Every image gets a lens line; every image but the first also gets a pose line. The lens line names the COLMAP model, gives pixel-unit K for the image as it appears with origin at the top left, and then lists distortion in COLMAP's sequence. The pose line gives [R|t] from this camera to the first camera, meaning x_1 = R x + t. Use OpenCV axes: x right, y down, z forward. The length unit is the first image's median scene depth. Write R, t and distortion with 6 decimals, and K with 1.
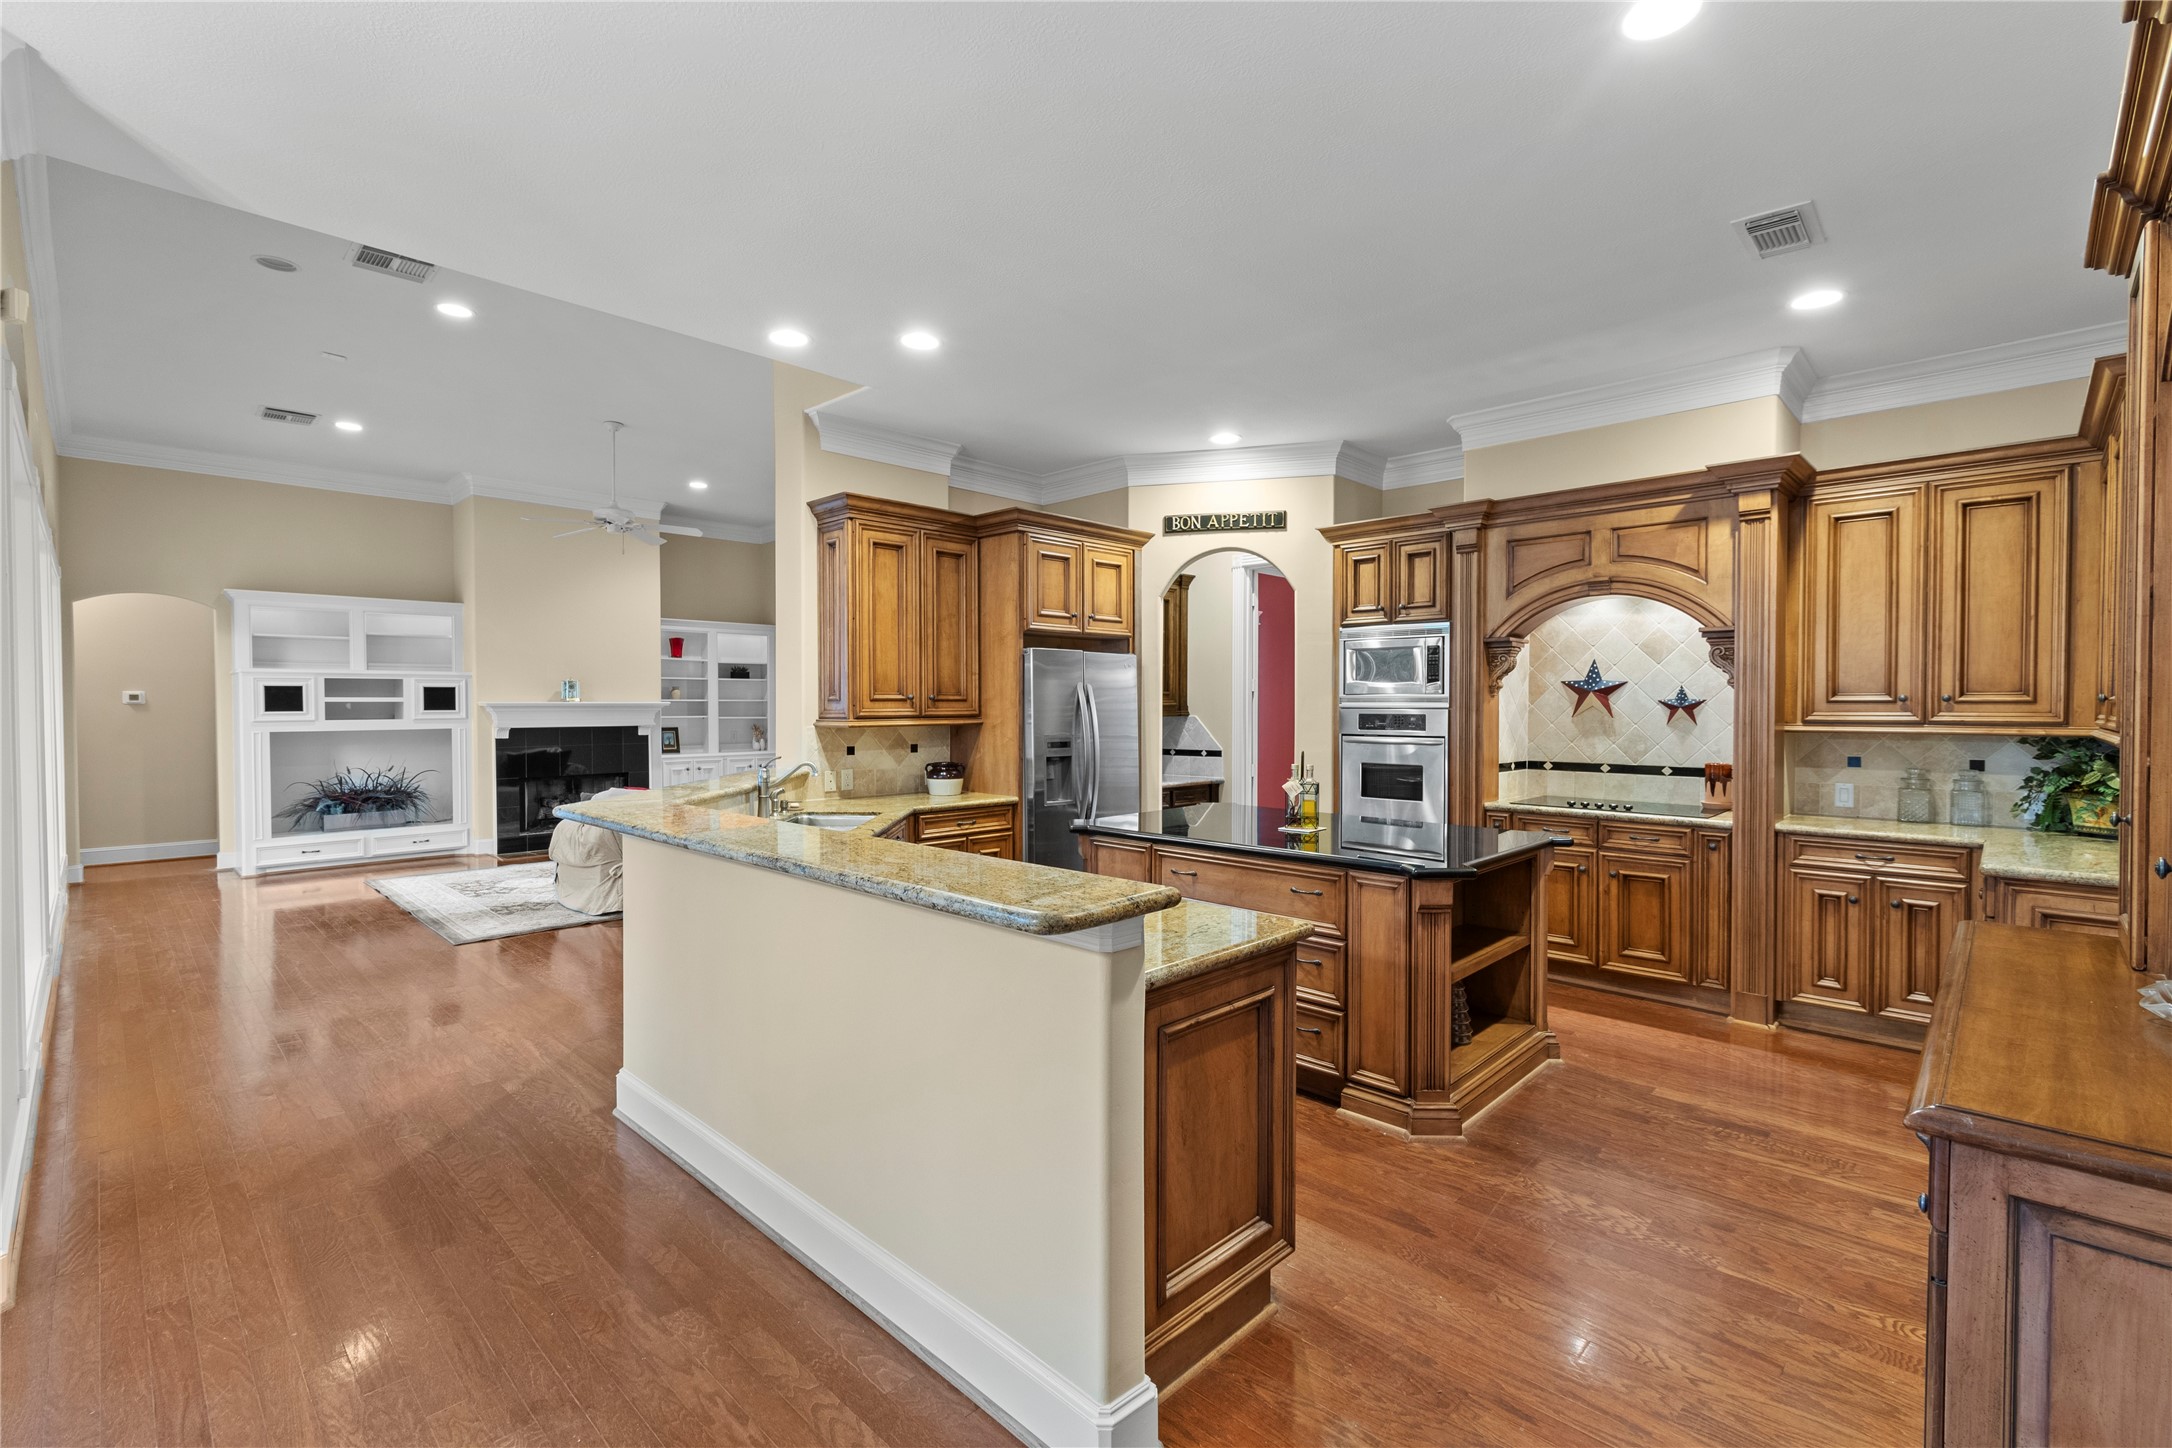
lens RADIAL K [[956.9, 0, 1094.7], [0, 956.9, 722.2], [0, 0, 1]] dist [0.003760, -0.001897]
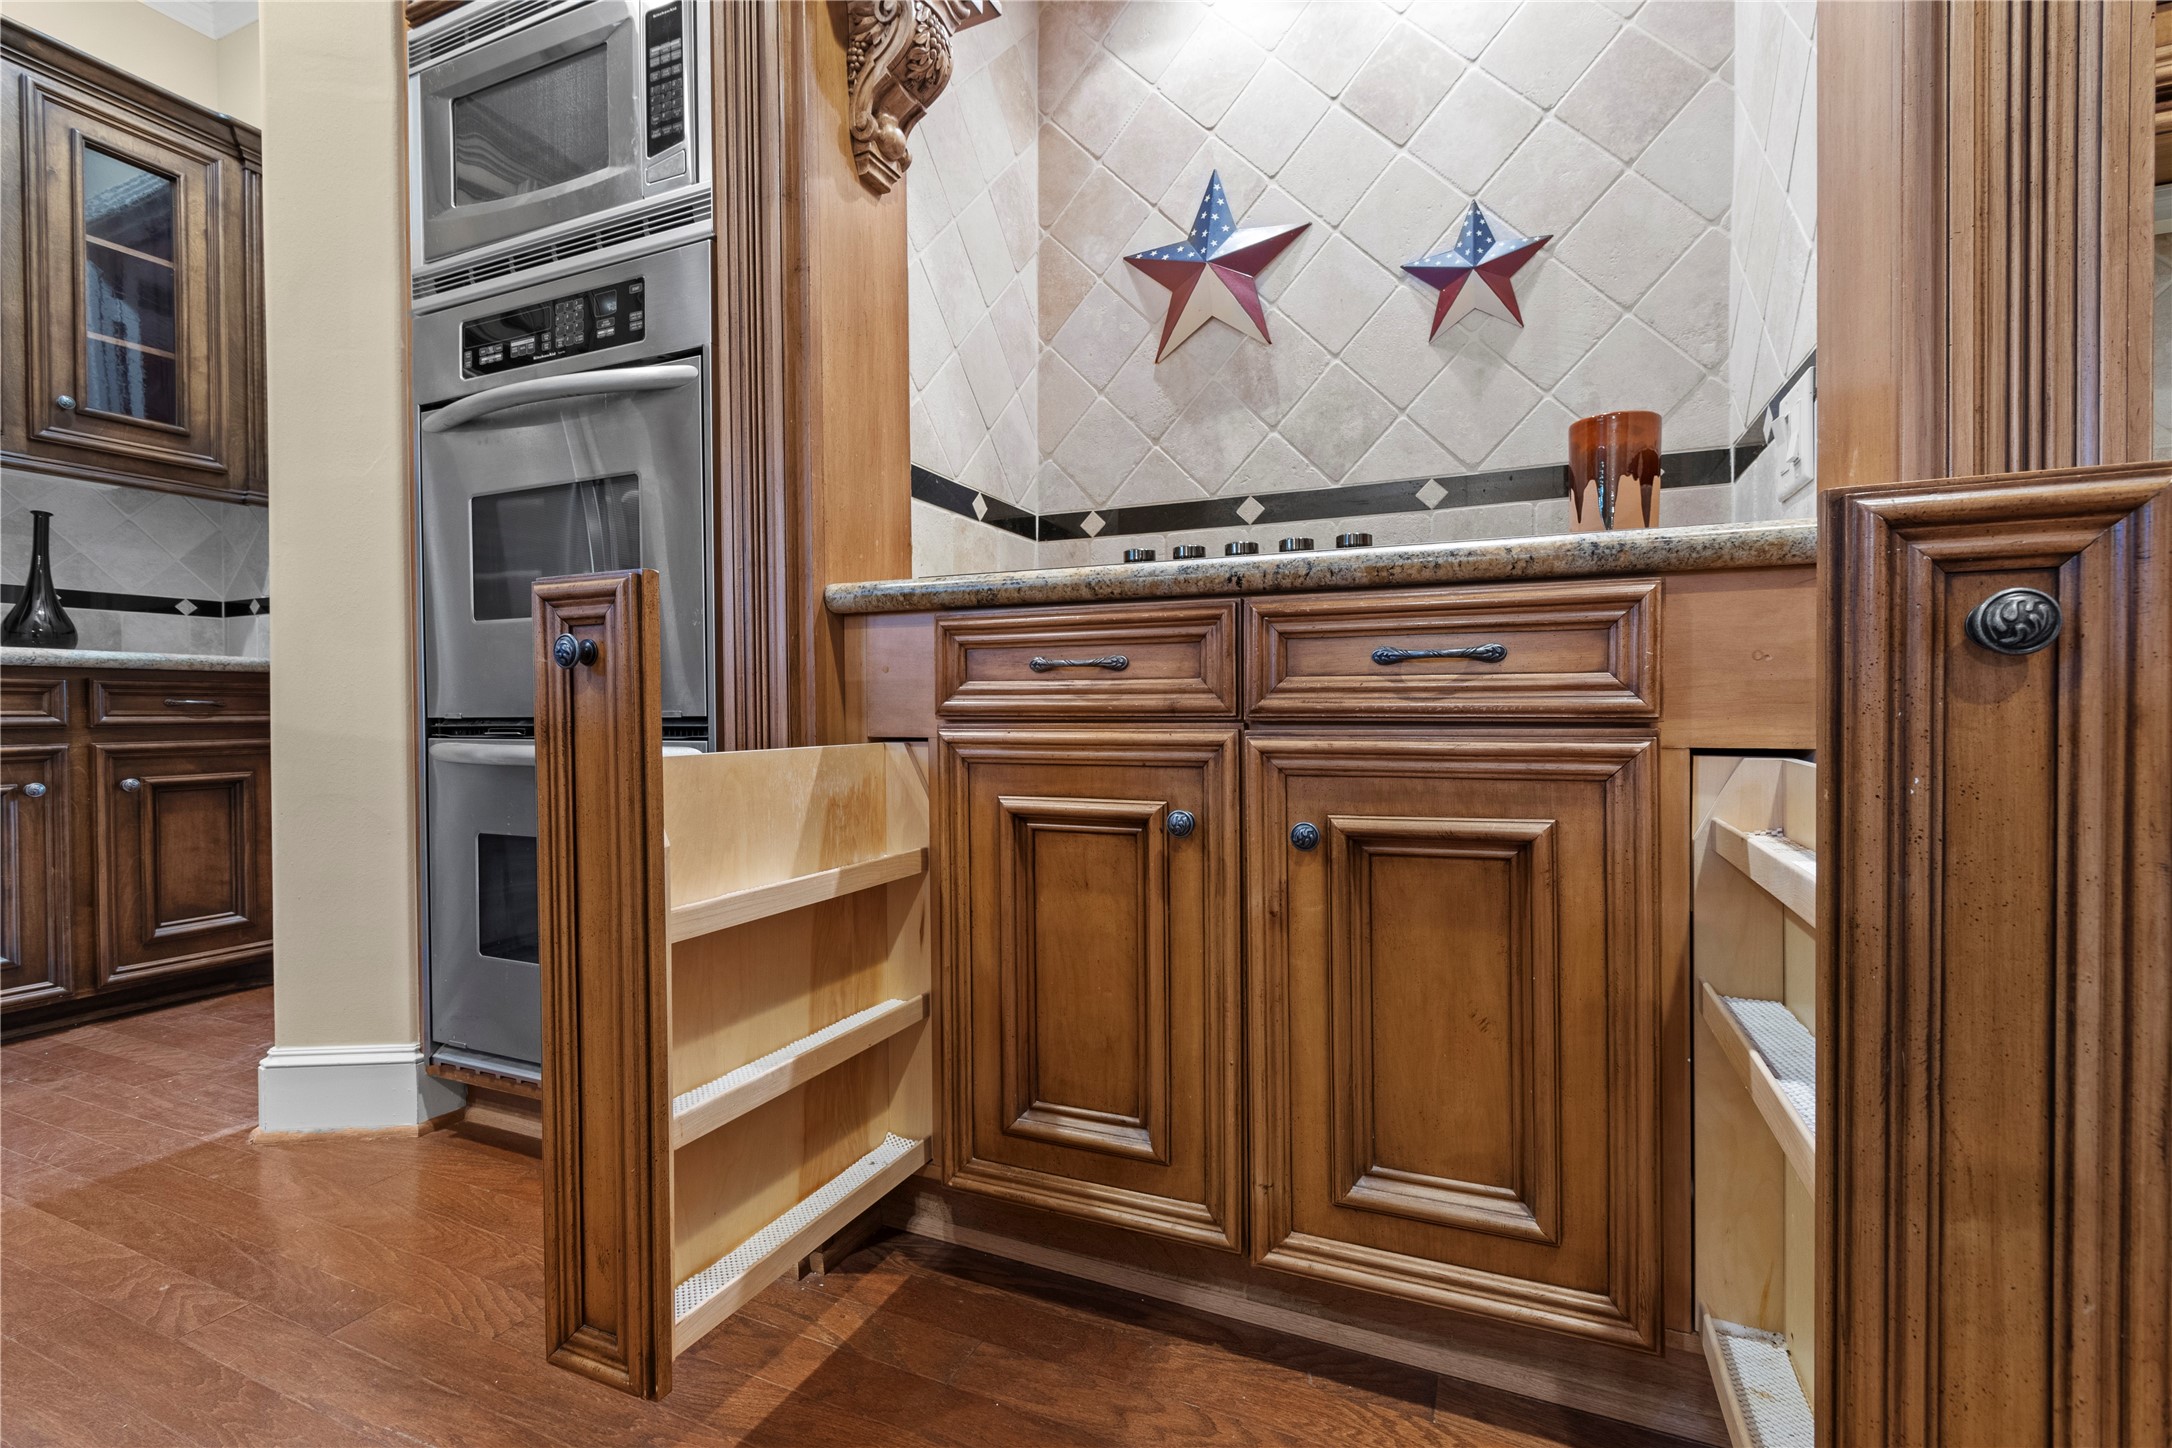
lens RADIAL K [[956.9, 0, 1088.1], [0, 956.9, 723.1], [0, 0, 1]] dist [0.003760, -0.001897]
pose [[0.940403, -0.012437, 0.339834, 0.388989], [0.014248, 0.999894, -0.002836, 0.123194], [-0.339763, 0.007509, 0.940481, 0.749445]]
